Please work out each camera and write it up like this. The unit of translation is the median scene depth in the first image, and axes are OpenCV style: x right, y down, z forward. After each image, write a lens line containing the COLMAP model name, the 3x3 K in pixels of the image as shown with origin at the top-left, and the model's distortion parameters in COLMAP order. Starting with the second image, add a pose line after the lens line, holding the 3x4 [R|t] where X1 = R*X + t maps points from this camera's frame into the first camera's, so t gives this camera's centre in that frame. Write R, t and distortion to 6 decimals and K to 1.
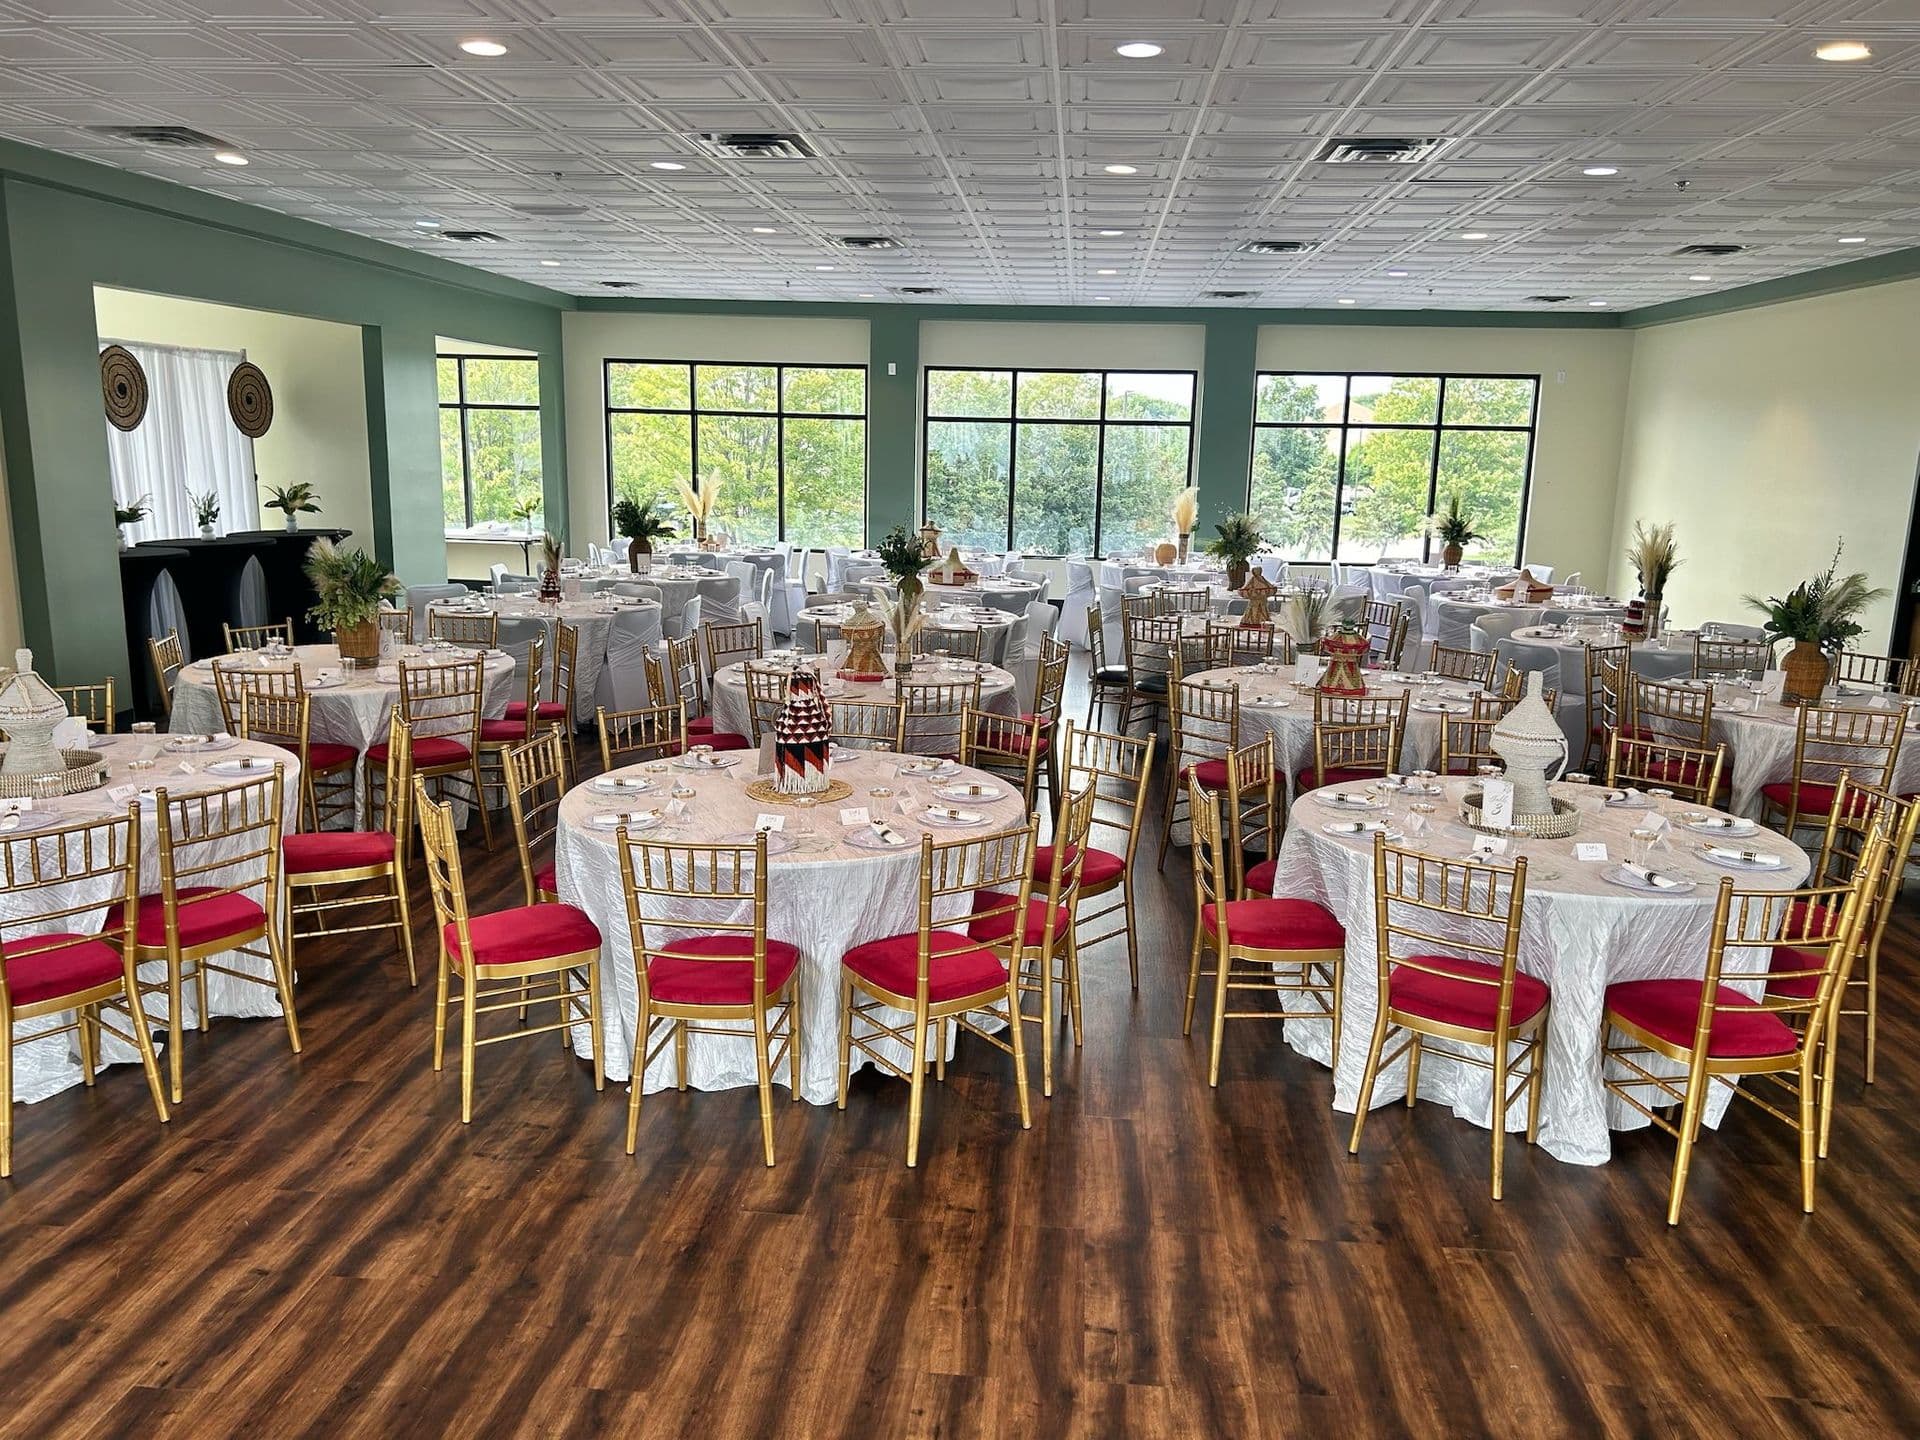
lens RADIAL K [[1426.6, 0, 957.0], [0, 1426.6, 734.9], [0, 0, 1]] dist [0.058788, -0.045292]
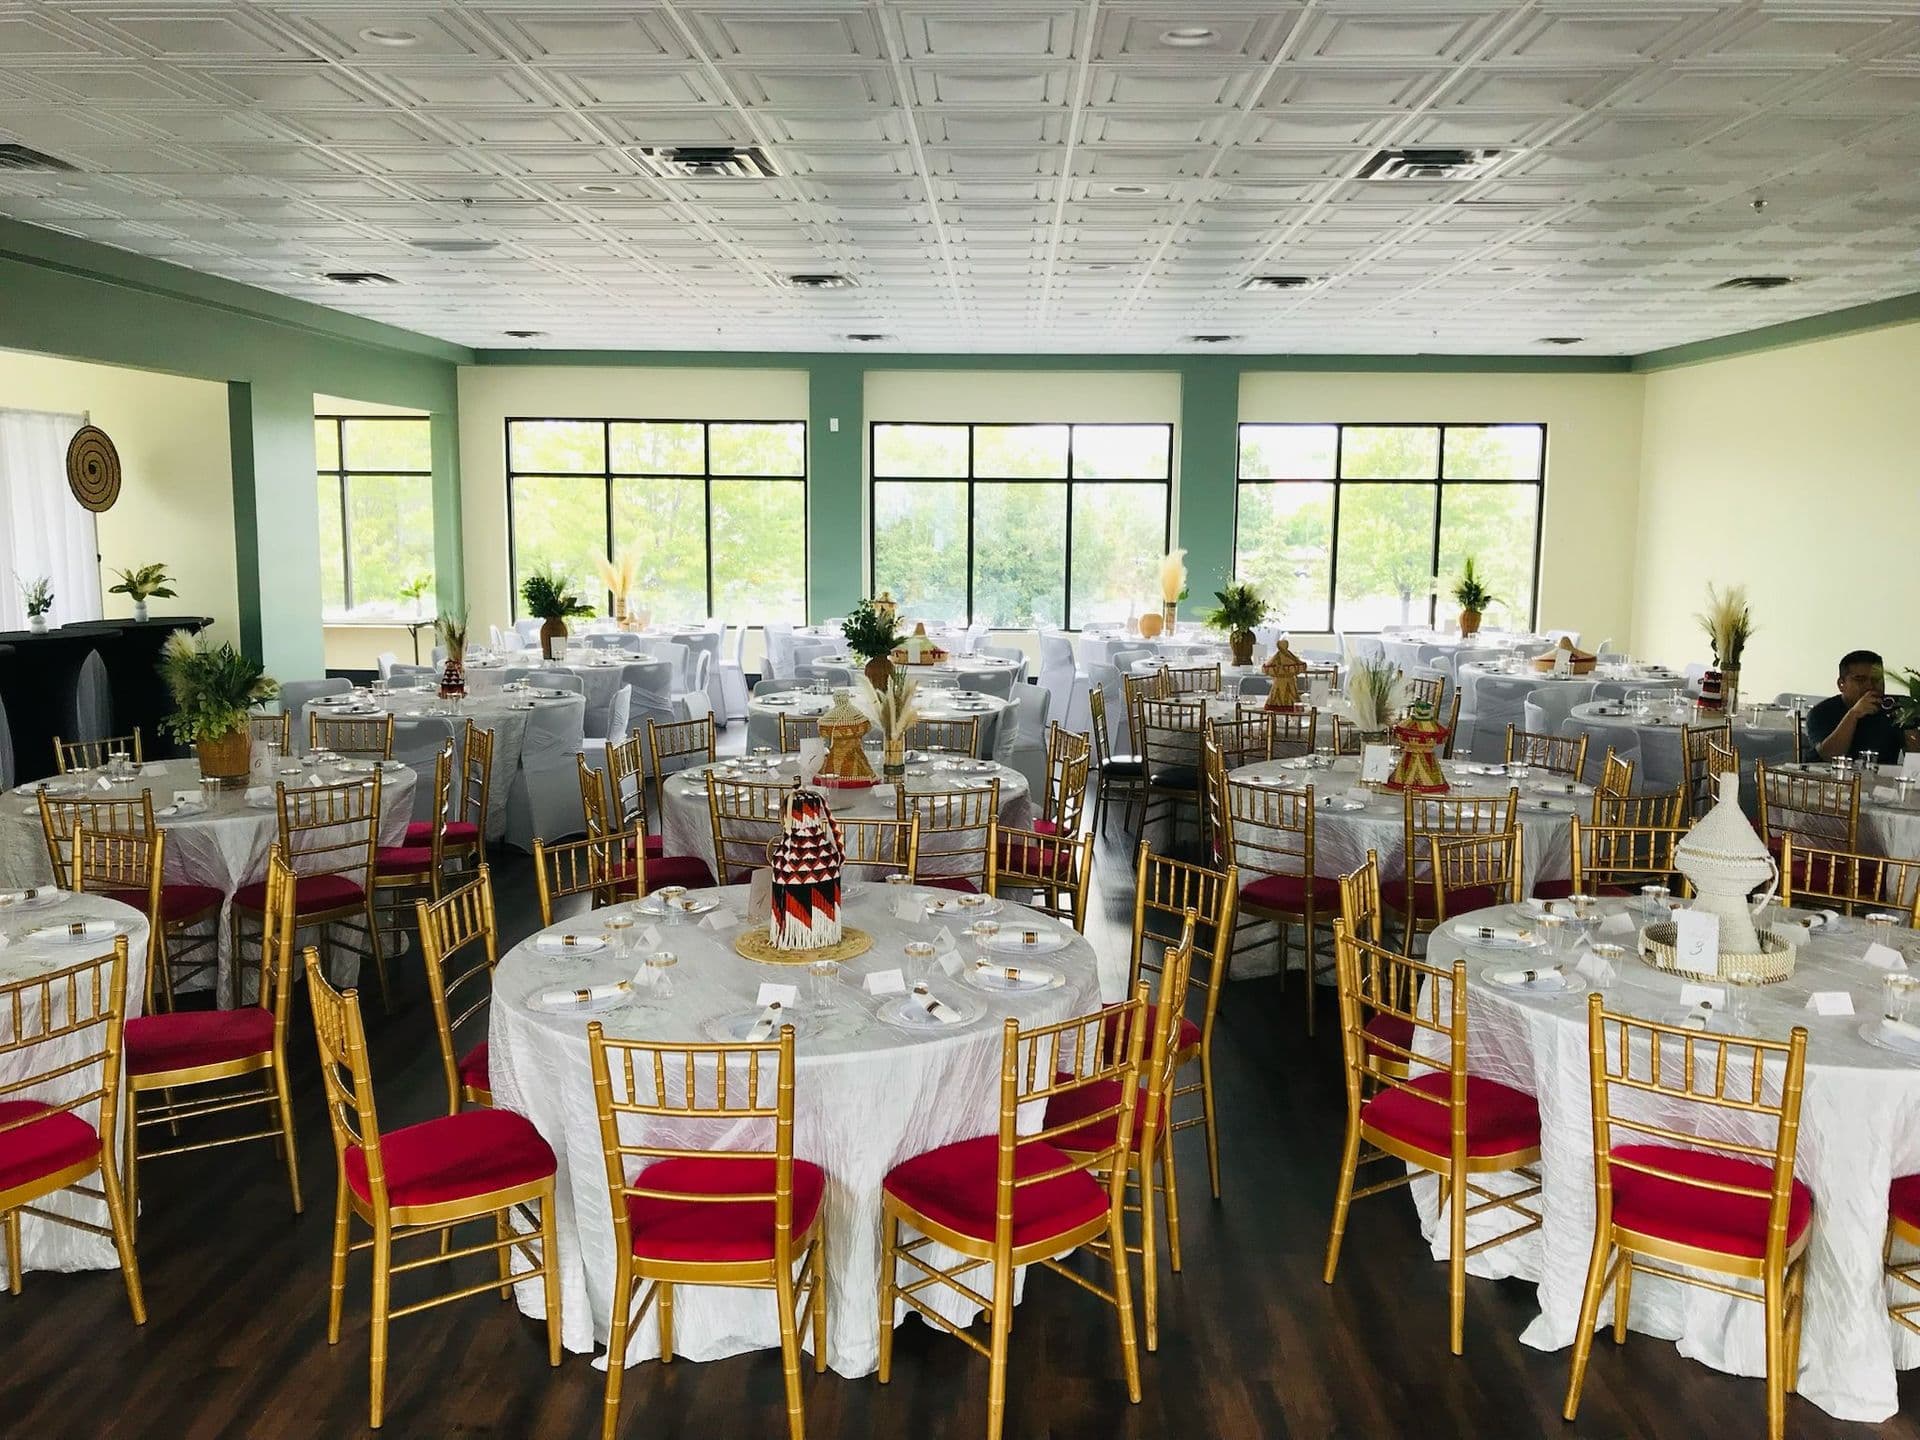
lens RADIAL K [[1547.8, 0, 961.7], [0, 1547.8, 713.0], [0, 0, 1]] dist [0.031268, -0.020513]
pose [[0.998319, -0.022167, 0.053558, -0.046205], [0.025770, 0.997382, -0.067559, -0.019132], [-0.051920, 0.068825, 0.996277, 0.100022]]
